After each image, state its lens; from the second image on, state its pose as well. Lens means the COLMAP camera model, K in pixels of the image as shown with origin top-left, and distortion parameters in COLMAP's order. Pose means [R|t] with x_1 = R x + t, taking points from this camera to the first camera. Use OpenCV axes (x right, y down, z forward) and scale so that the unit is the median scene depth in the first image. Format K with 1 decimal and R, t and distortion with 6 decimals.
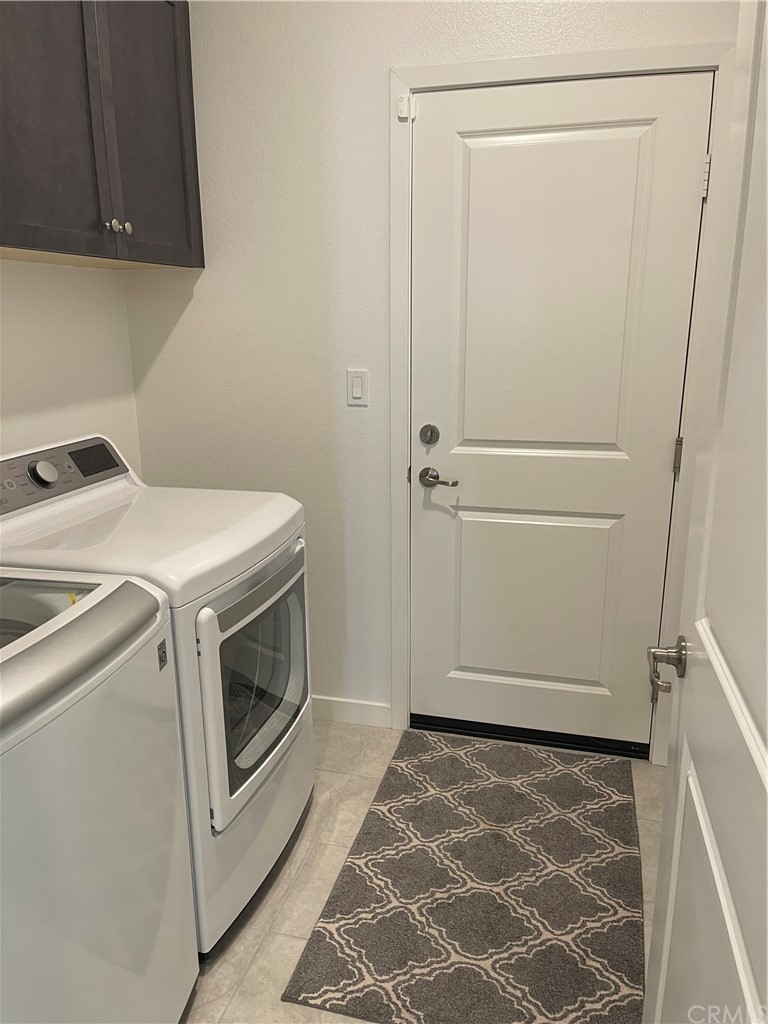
lens RADIAL K [[777.9, 0, 388.6], [0, 777.9, 504.5], [0, 0, 1]] dist [0.056719, -0.078304]
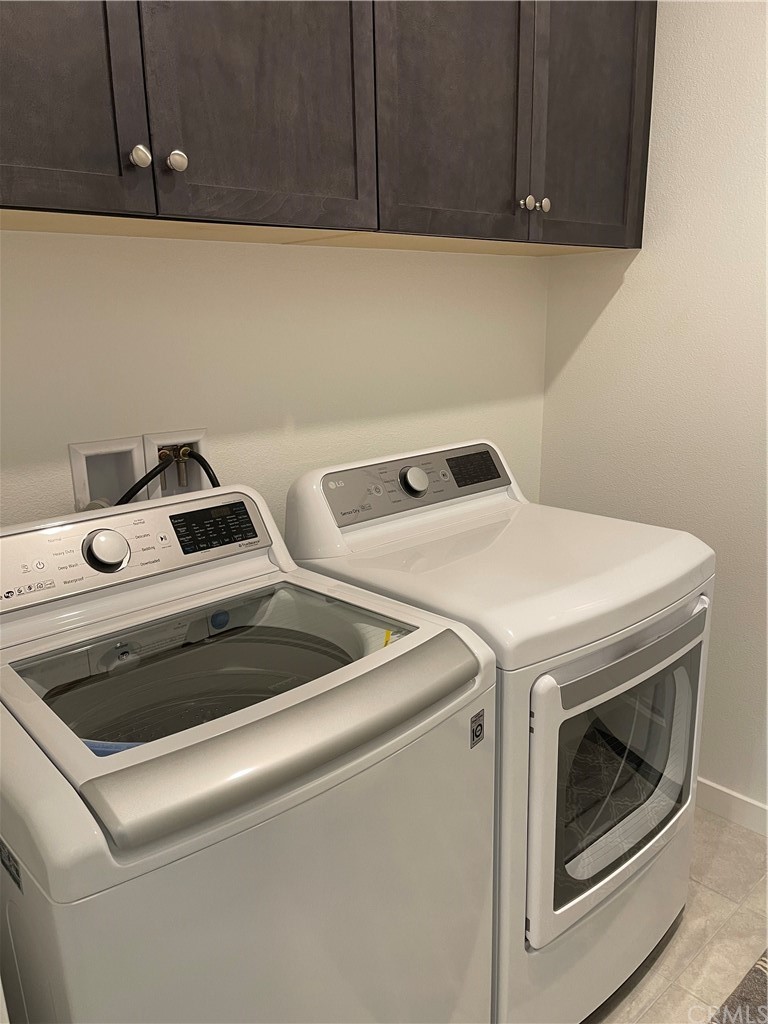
lens RADIAL K [[777.9, 0, 387.7], [0, 777.9, 515.0], [0, 0, 1]] dist [0.056719, -0.078304]
pose [[0.840646, 0.129462, -0.525884, 0.020655], [-0.117970, 0.991465, 0.055499, -0.043294], [0.528580, 0.015384, 0.848744, 0.189897]]
